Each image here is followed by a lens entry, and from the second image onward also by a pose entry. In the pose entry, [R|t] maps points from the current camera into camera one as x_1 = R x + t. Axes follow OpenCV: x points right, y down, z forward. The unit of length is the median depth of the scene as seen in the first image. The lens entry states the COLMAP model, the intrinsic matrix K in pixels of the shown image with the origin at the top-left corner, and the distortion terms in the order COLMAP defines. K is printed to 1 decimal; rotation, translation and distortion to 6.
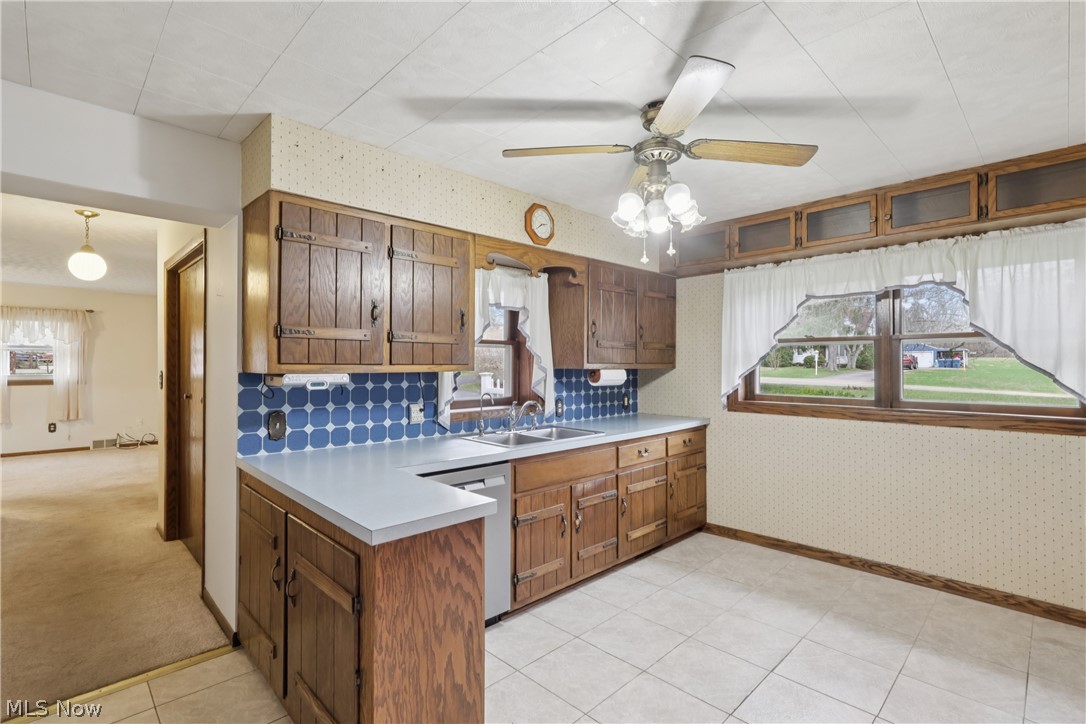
lens RADIAL K [[500.6, 0, 510.5], [0, 500.6, 364.3], [0, 0, 1]] dist [-0.002162, -0.000032]
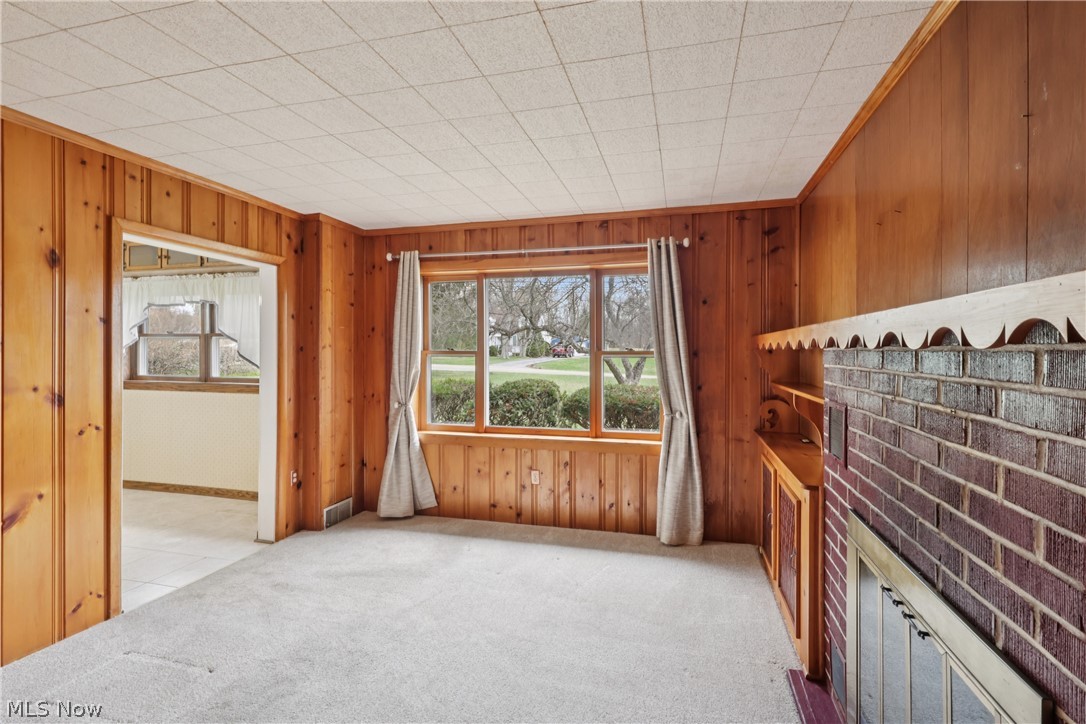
lens RADIAL K [[513.4, 0, 543.2], [0, 513.4, 355.4], [0, 0, 1]] dist [0.002158, 0.000014]
pose [[0.843171, 0.001916, 0.537641, 0.693592], [-0.005159, 0.999976, 0.004527, -0.004420], [-0.537620, -0.006590, 0.843162, -0.744865]]
